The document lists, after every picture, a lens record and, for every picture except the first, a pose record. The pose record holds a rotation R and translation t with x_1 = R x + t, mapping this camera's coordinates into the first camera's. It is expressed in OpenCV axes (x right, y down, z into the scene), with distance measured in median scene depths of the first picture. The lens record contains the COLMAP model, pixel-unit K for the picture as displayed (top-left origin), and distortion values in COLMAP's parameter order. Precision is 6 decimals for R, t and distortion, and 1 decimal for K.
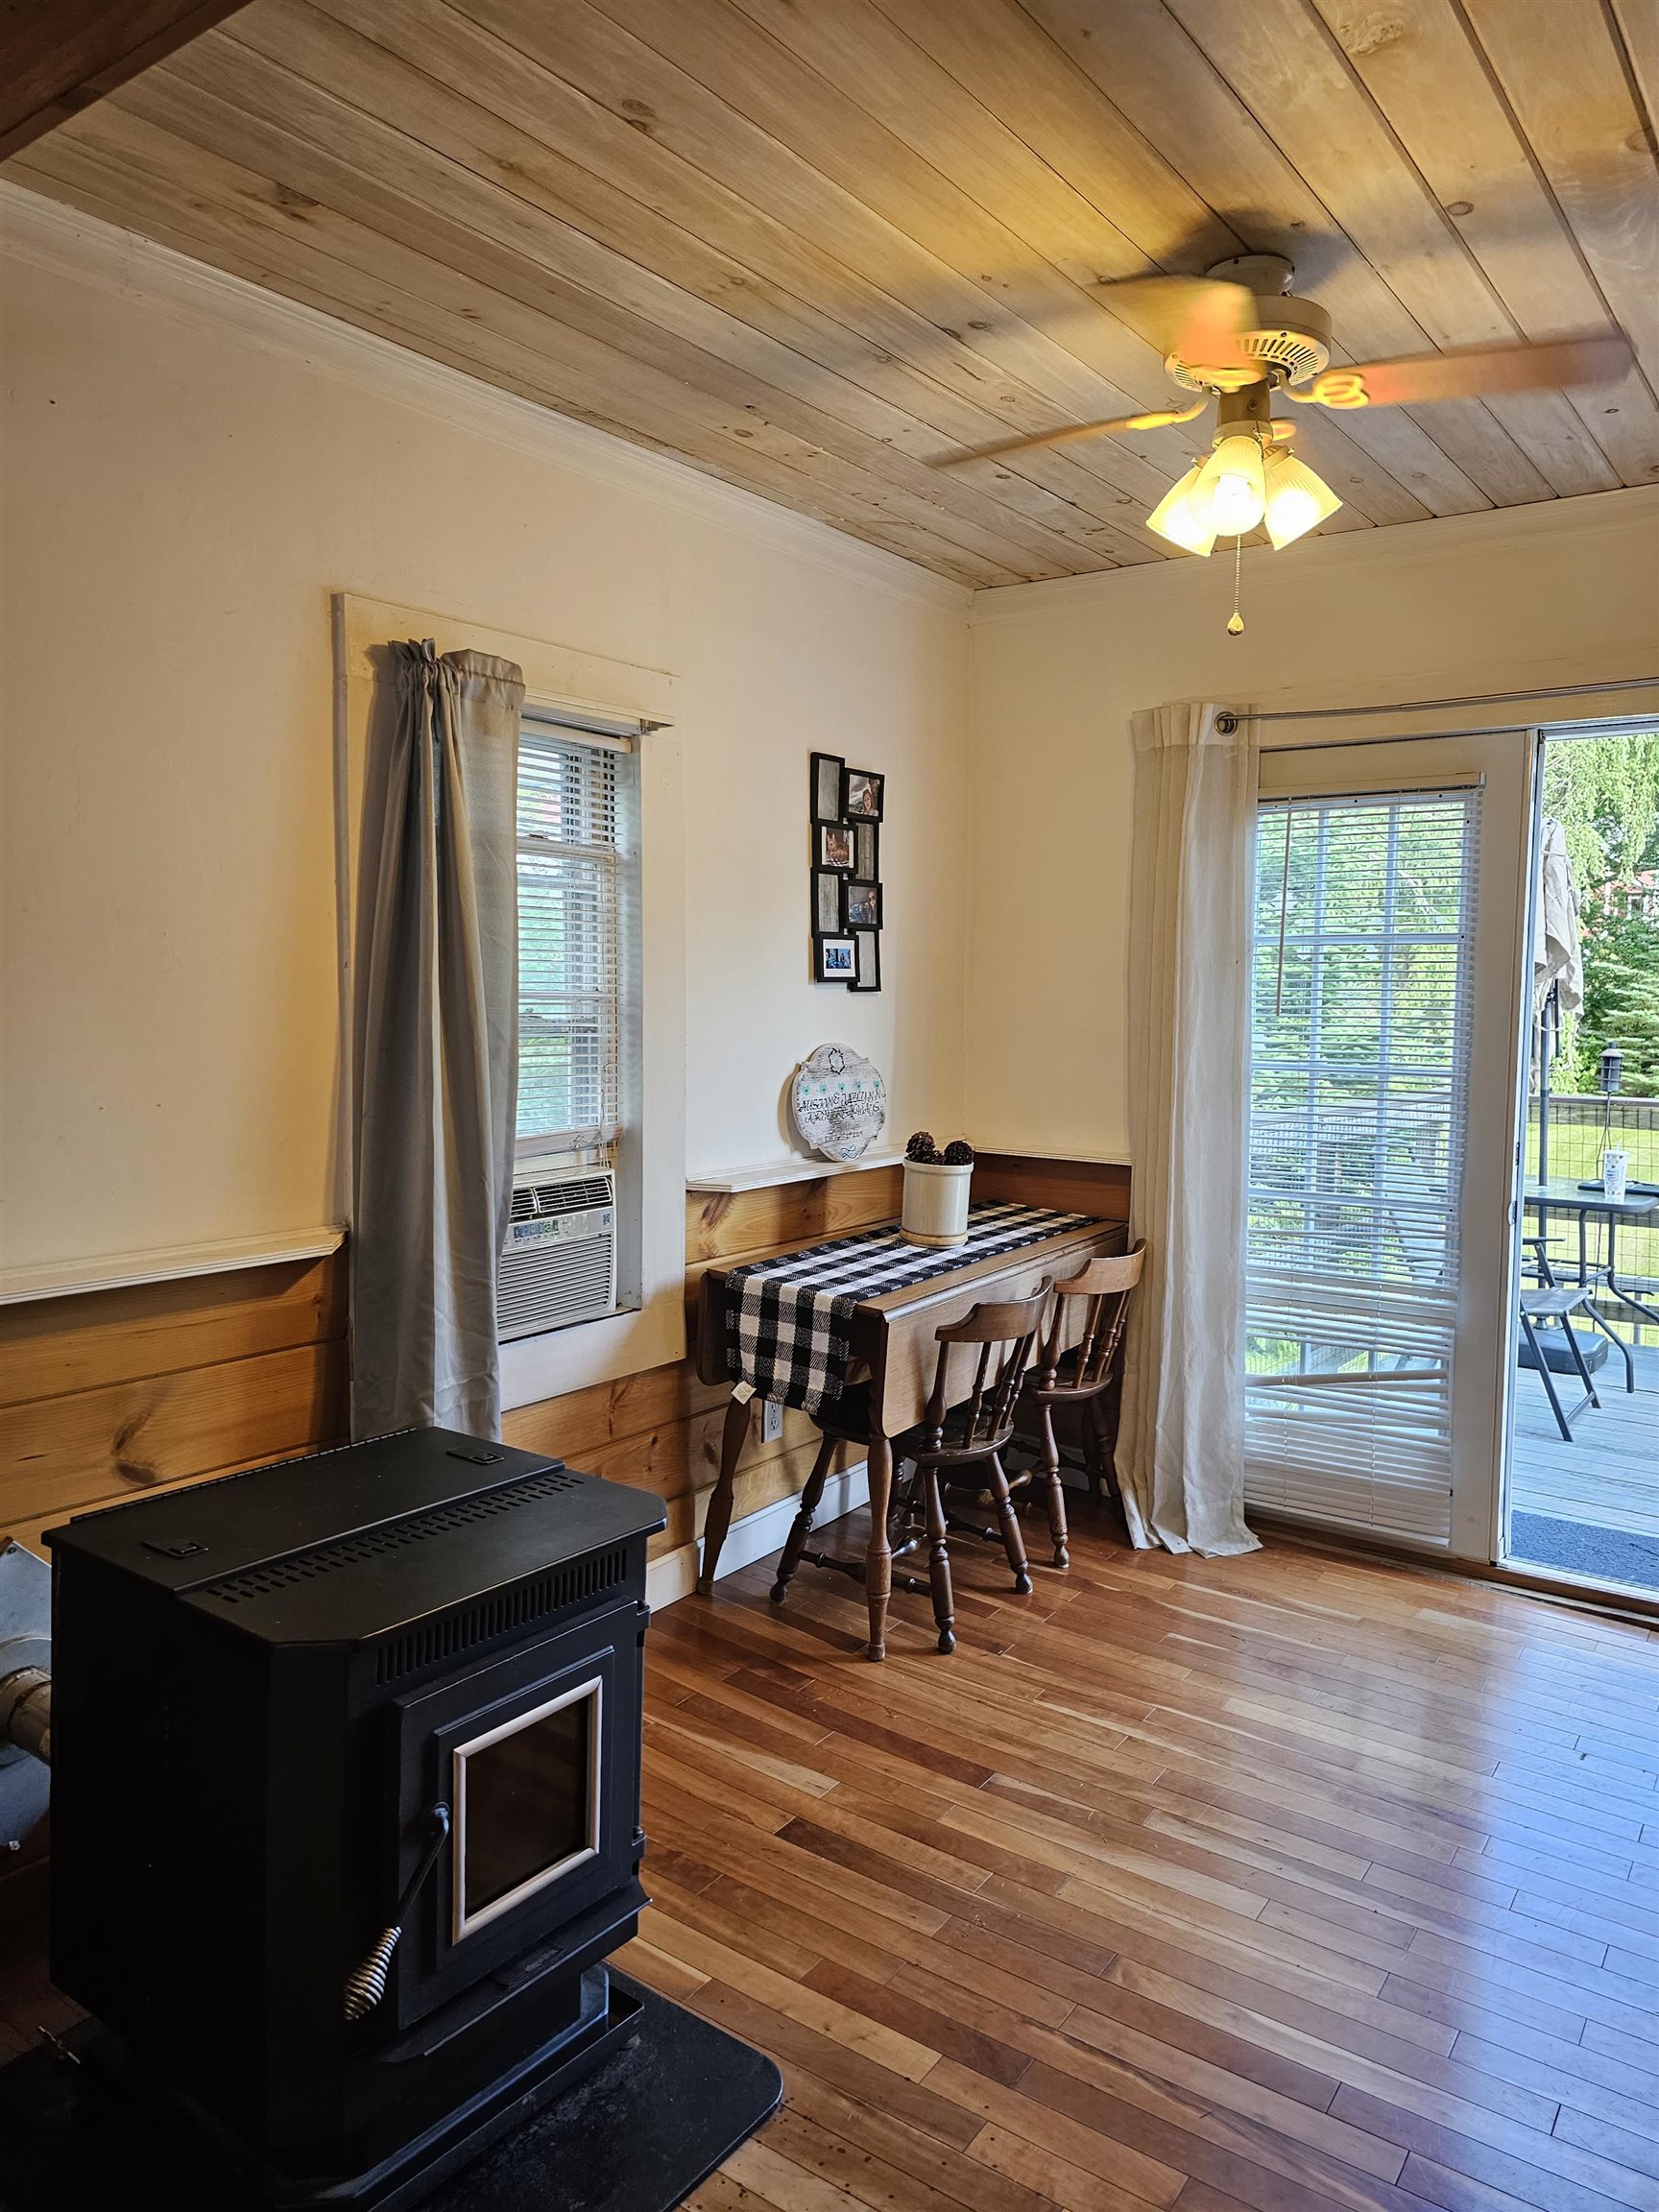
lens RADIAL K [[1495.8, 0, 846.5], [0, 1495.8, 1092.1], [0, 0, 1]] dist [0.057558, -0.046921]
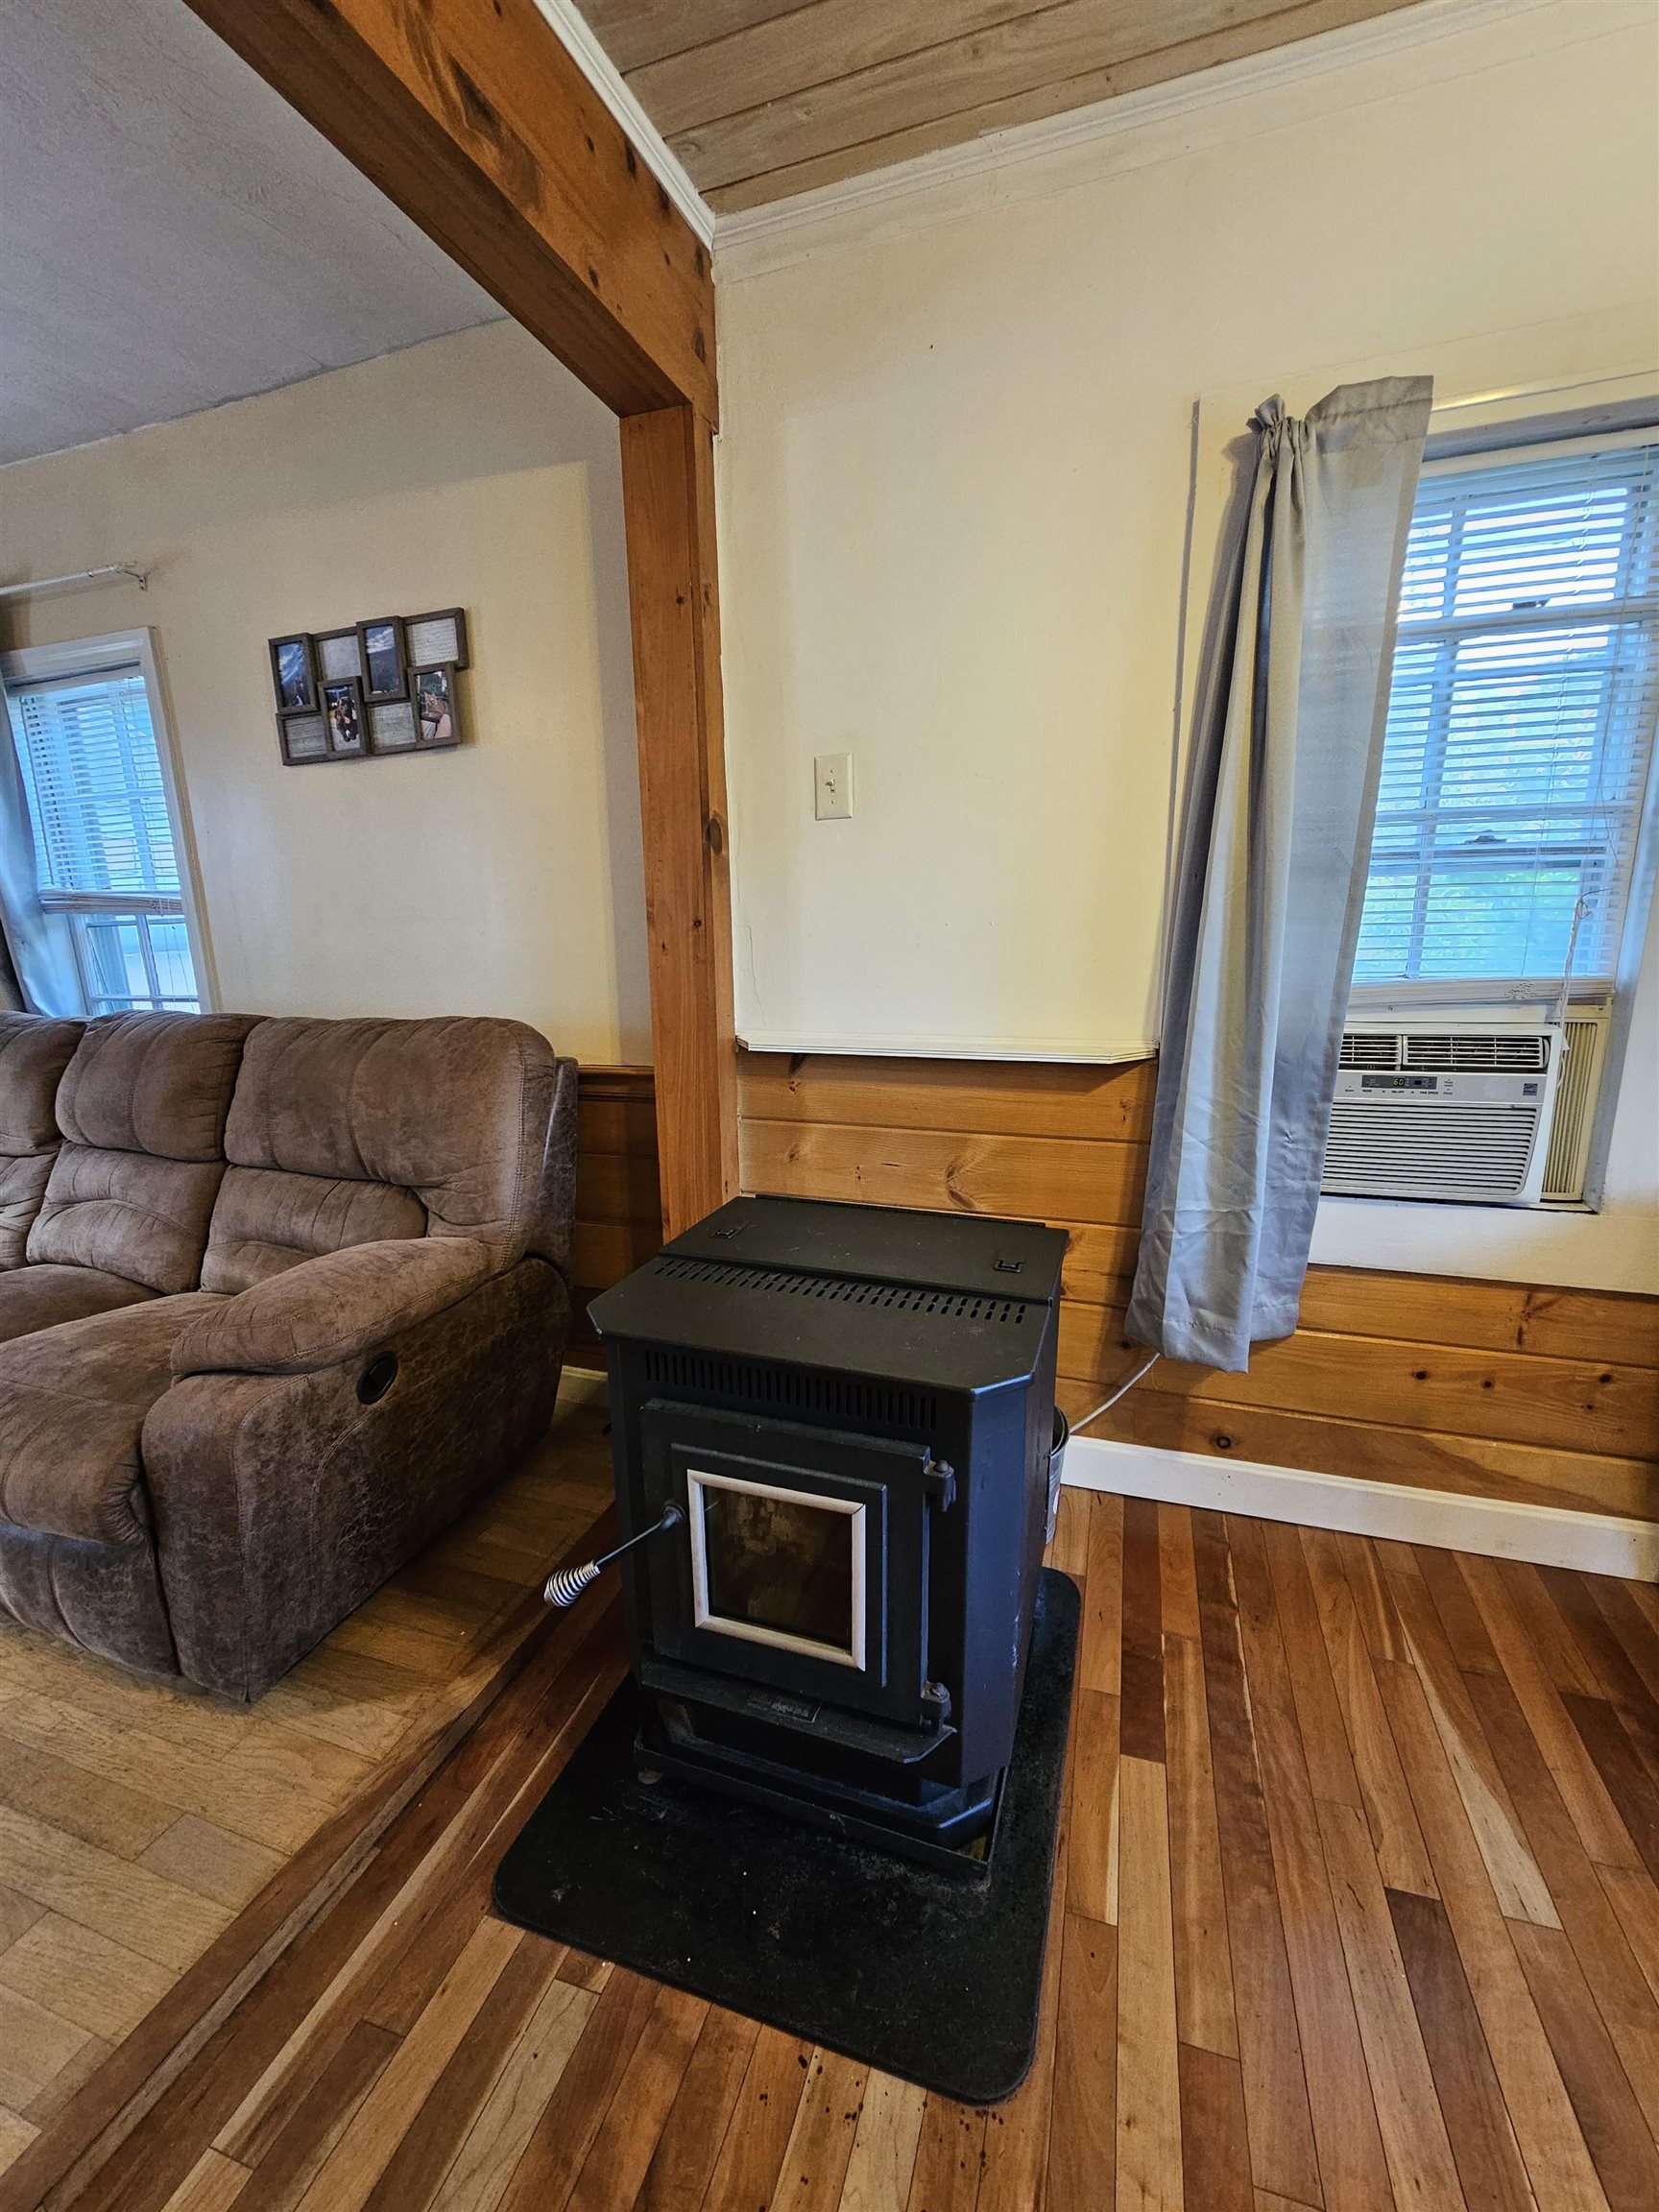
lens RADIAL K [[903.2, 0, 837.7], [0, 903.2, 1116.7], [0, 0, 1]] dist [0.000178, -0.000856]
pose [[0.298042, 0.180421, -0.937347, 0.185026], [-0.048702, 0.983570, 0.173832, 0.031944], [0.953309, -0.006159, 0.301932, 0.484498]]
